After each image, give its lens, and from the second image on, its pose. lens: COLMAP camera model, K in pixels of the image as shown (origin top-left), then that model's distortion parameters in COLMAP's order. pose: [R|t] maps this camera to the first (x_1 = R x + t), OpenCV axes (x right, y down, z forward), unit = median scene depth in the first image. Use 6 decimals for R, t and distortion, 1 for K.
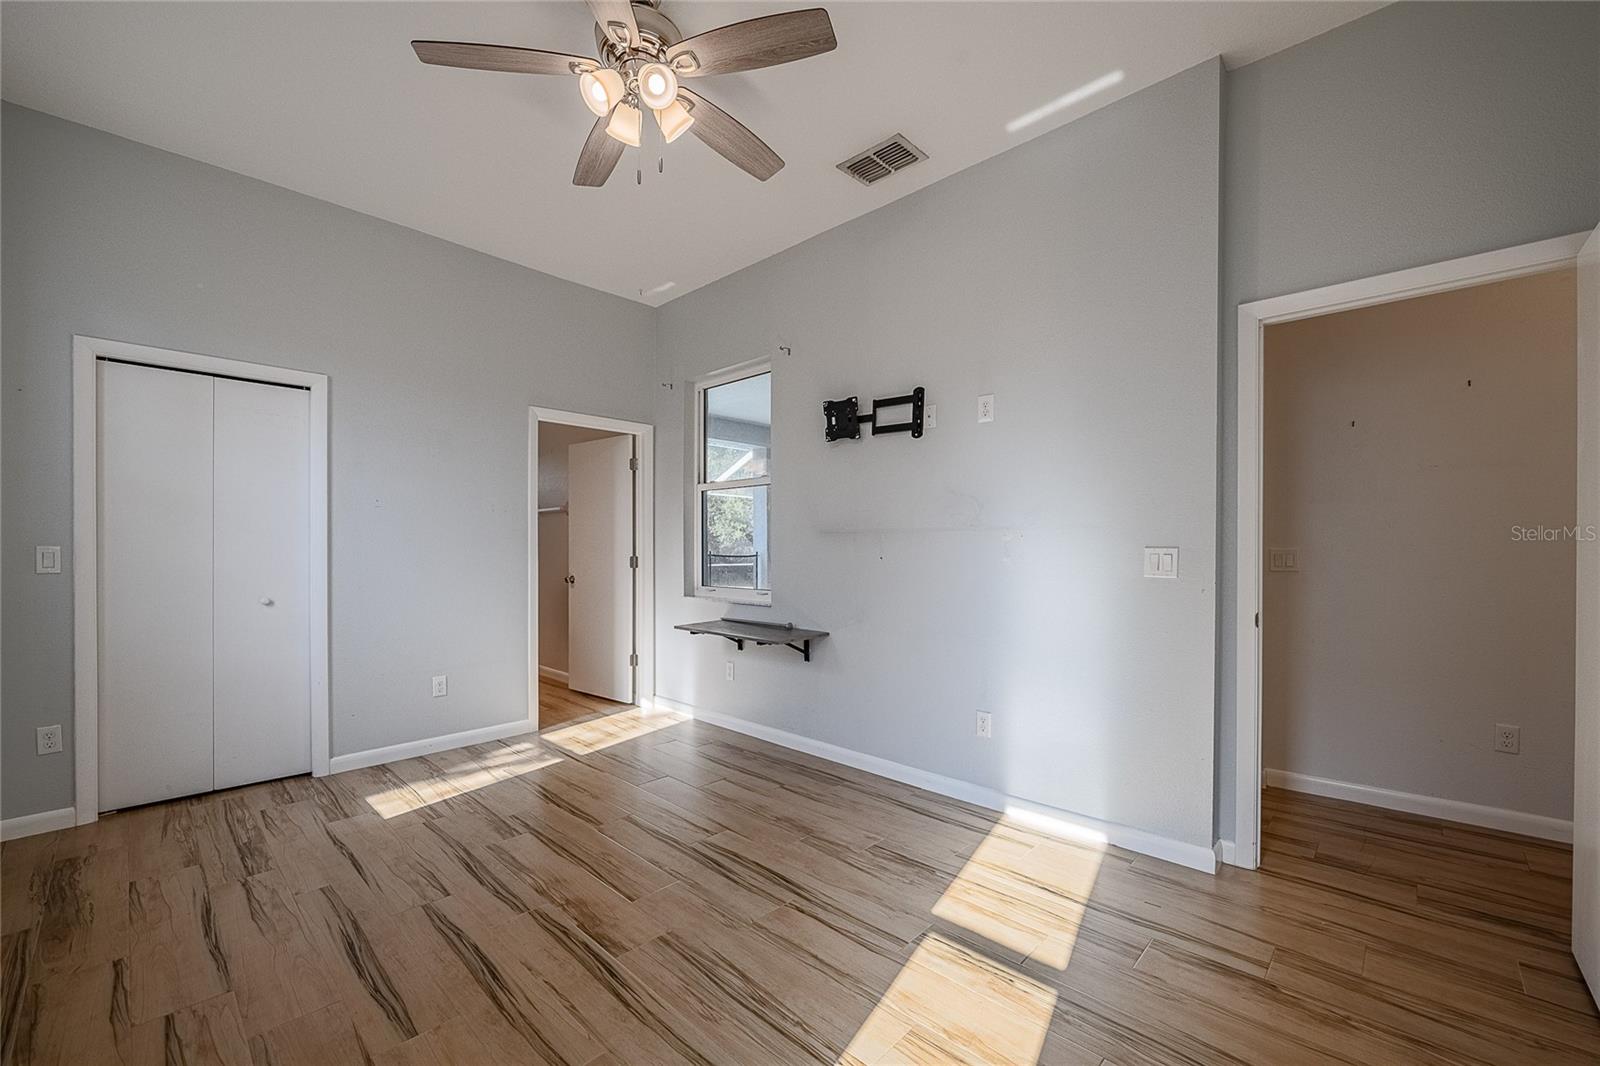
lens RADIAL K [[649.6, 0, 825.5], [0, 649.6, 546.5], [0, 0, 1]] dist [-0.013968, -0.000318]
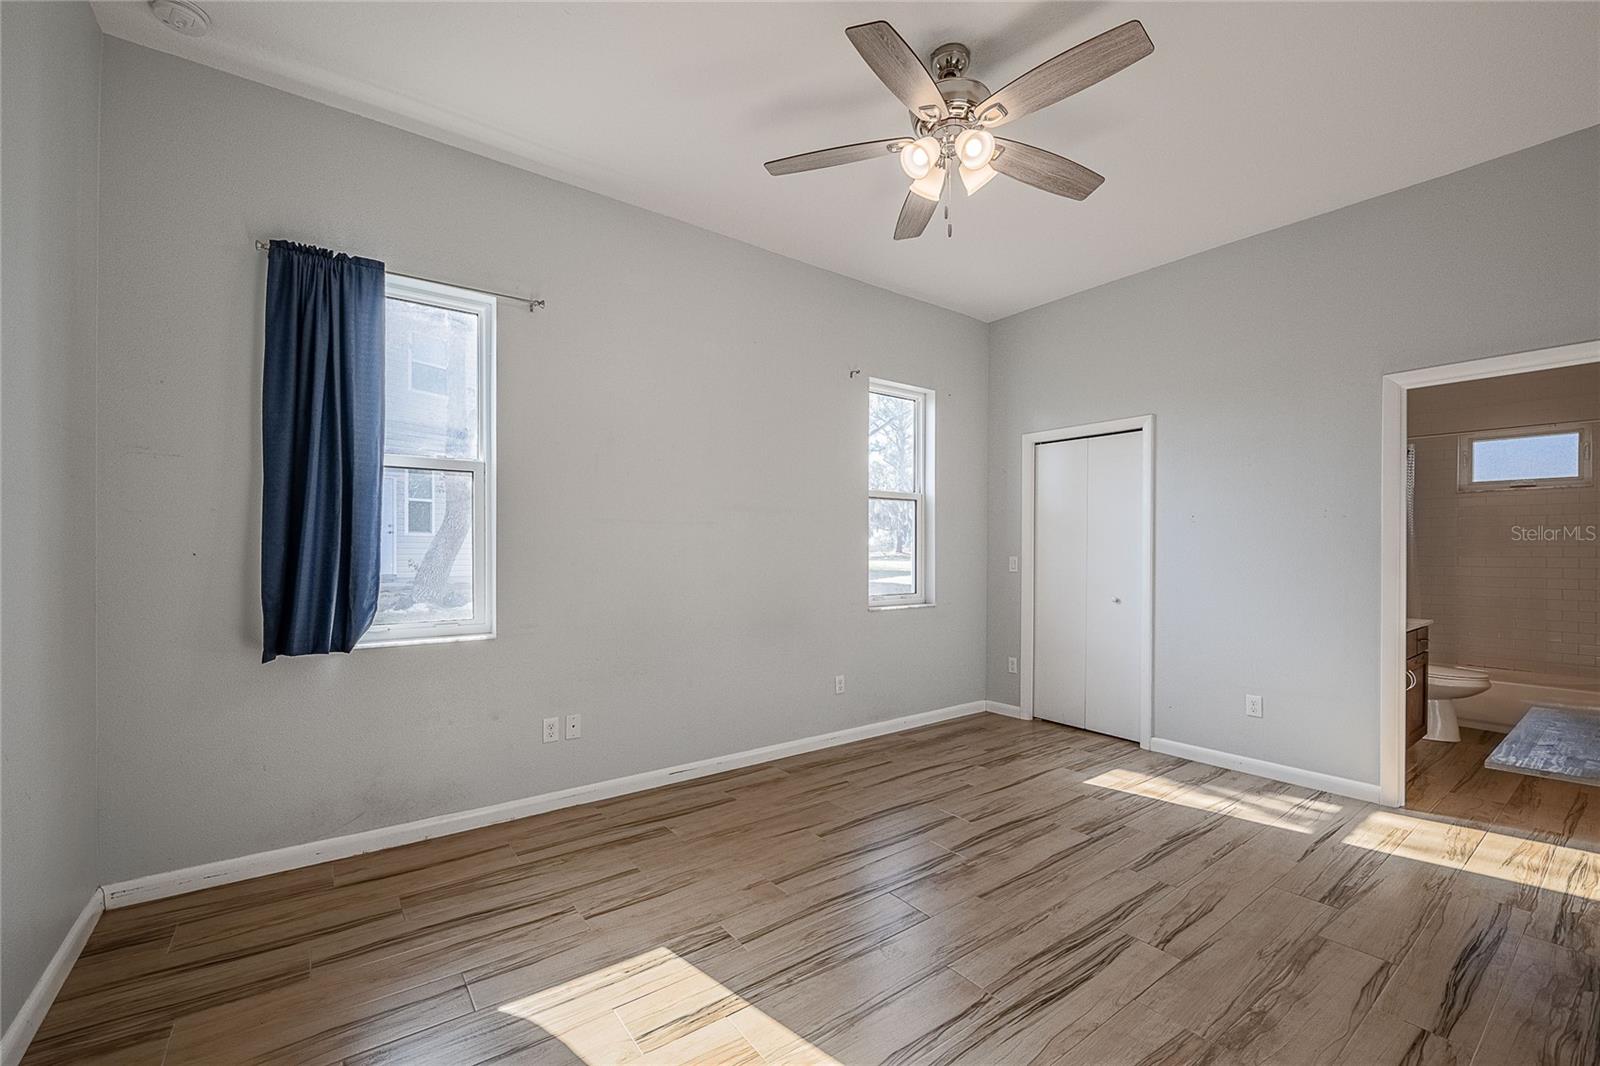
lens RADIAL K [[649.6, 0, 800.8], [0, 649.6, 544.7], [0, 0, 1]] dist [-0.013968, -0.000318]
pose [[-0.199673, -0.007780, -0.979832, 0.568354], [-0.000083, 0.999969, -0.007923, -0.016046], [0.979863, -0.001501, -0.199667, 0.651104]]
